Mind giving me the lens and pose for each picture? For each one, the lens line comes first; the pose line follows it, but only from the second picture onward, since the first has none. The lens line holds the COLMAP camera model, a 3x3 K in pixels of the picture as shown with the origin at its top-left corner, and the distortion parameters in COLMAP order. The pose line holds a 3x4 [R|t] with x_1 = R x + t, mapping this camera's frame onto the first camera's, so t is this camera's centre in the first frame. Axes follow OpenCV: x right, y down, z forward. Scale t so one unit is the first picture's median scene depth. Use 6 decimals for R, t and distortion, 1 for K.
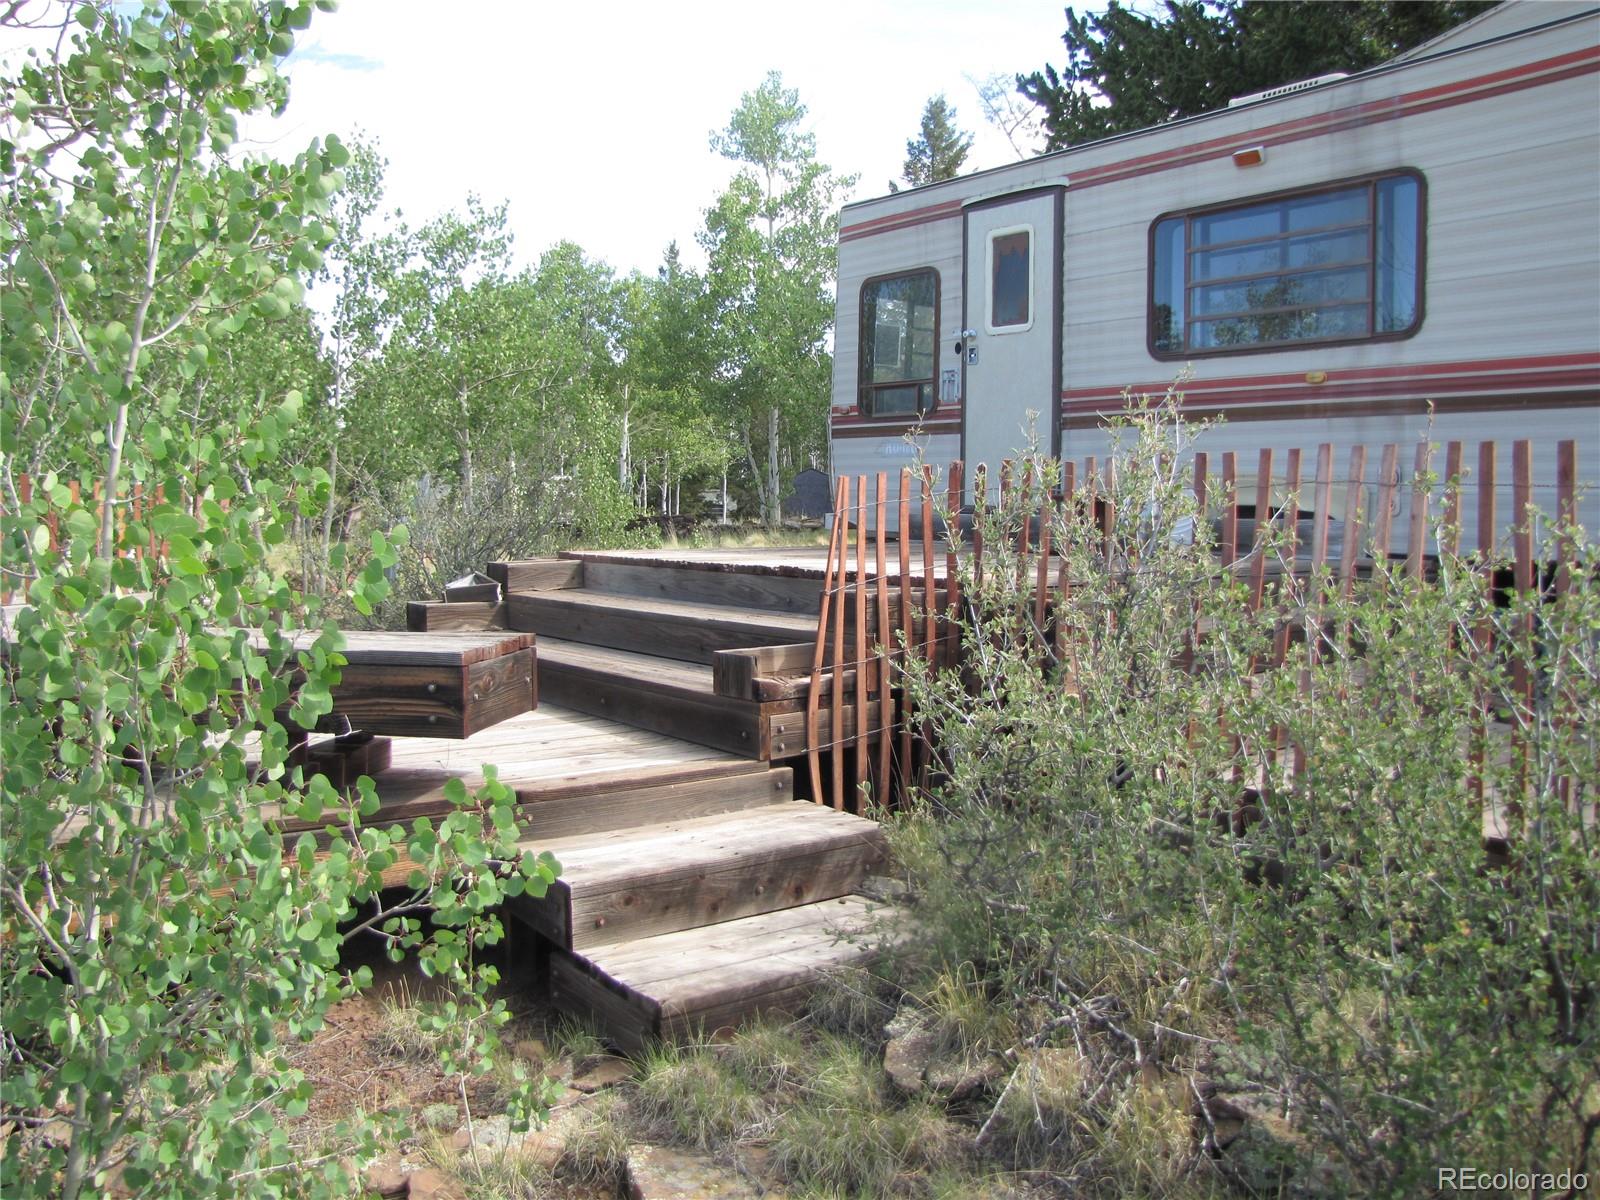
lens RADIAL K [[1345.1, 0, 791.4], [0, 1345.1, 572.8], [0, 0, 1]] dist [-0.183178, 0.164070]
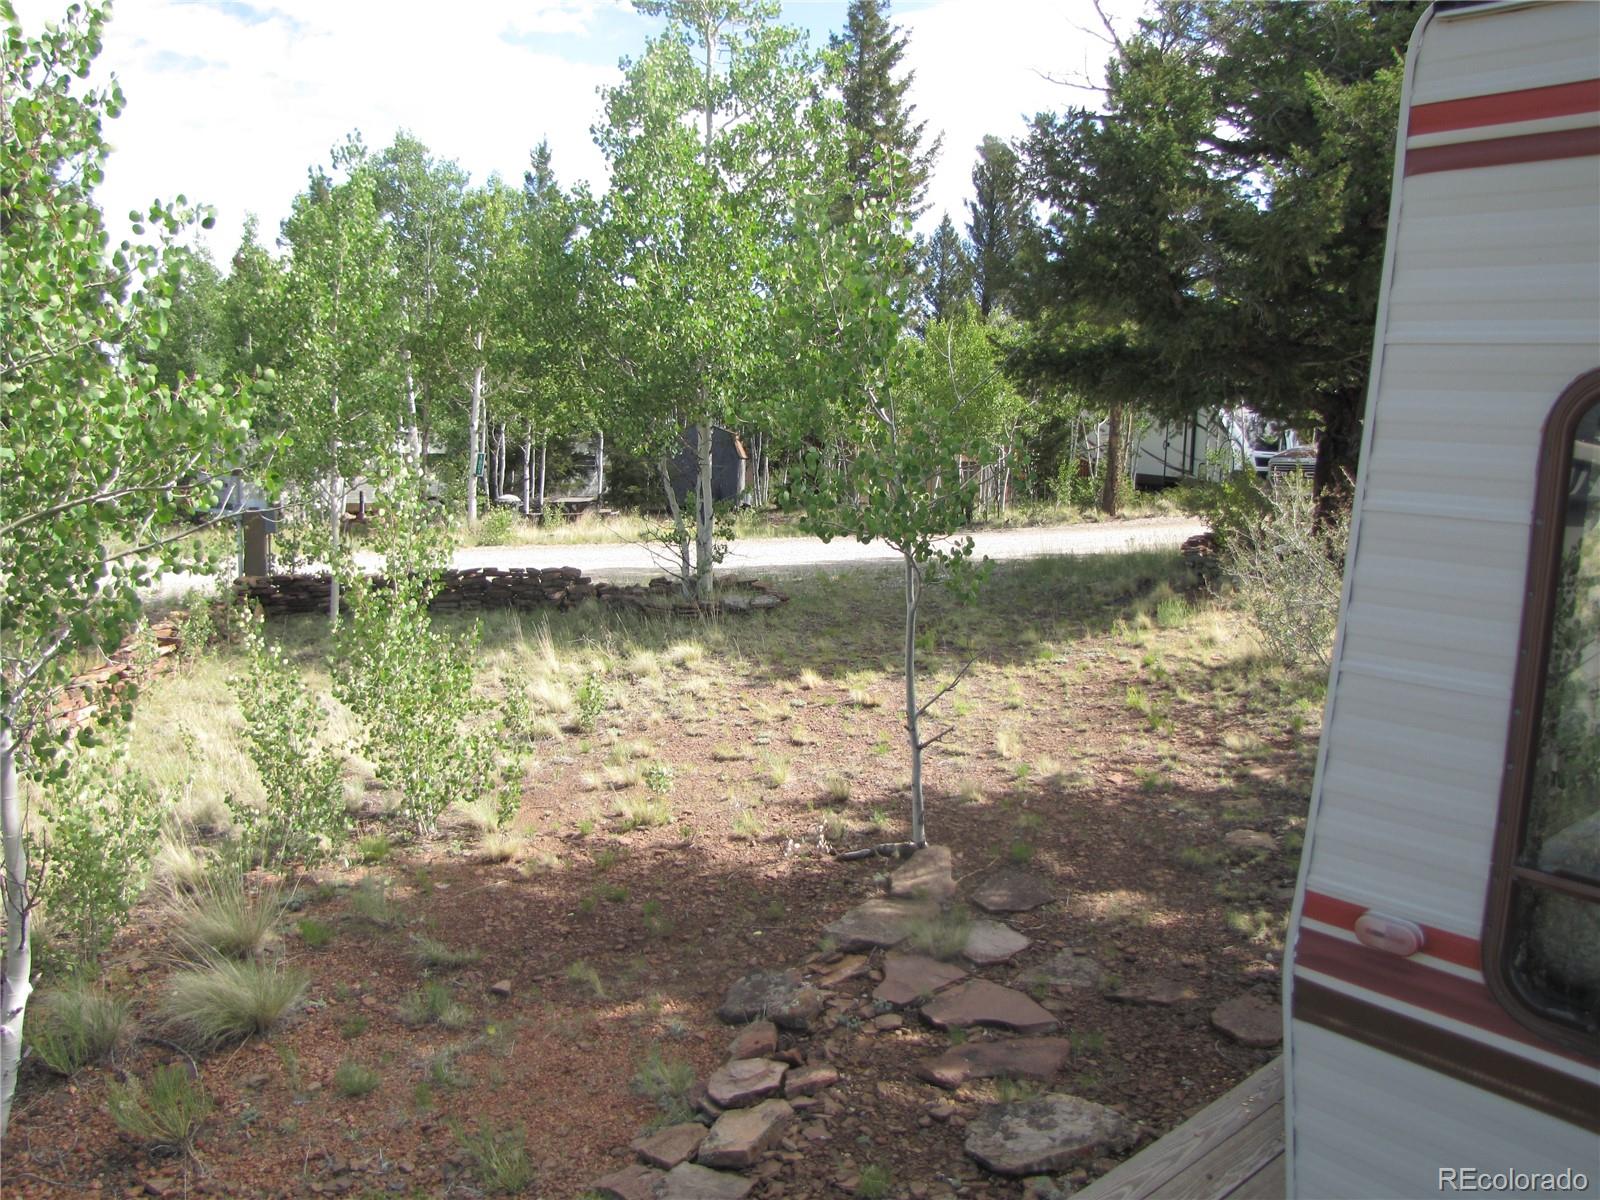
lens RADIAL K [[1345.1, 0, 791.2], [0, 1345.1, 562.1], [0, 0, 1]] dist [-0.183178, 0.164070]
pose [[0.994337, 0.018291, 0.104688, -0.077455], [-0.024173, 0.998183, 0.055196, -0.175863], [-0.103488, -0.057414, 0.992972, 0.723801]]
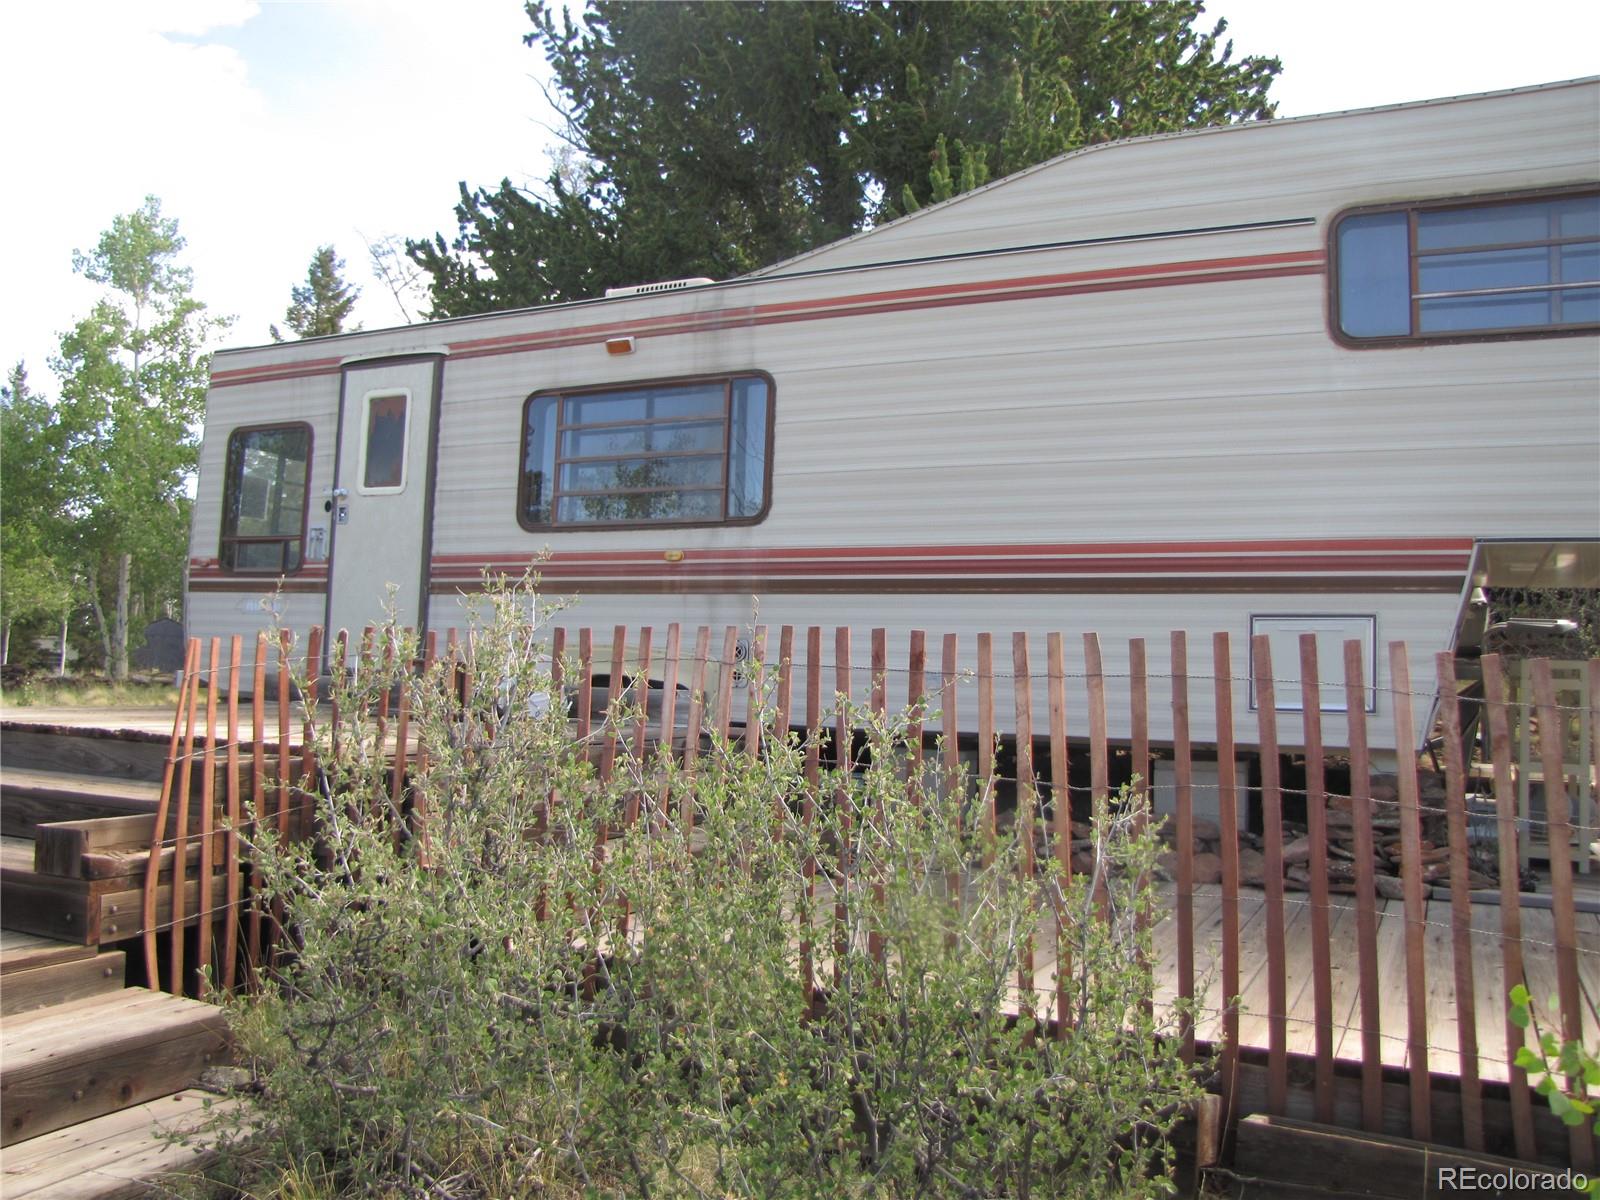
lens RADIAL K [[1345.1, 0, 794.7], [0, 1345.1, 569.4], [0, 0, 1]] dist [-0.183178, 0.164070]
pose [[0.893317, 0.054826, 0.446071, 0.001565], [0.000132, 0.992499, -0.122251, -0.002961], [-0.449428, 0.109268, 0.886609, -0.007305]]
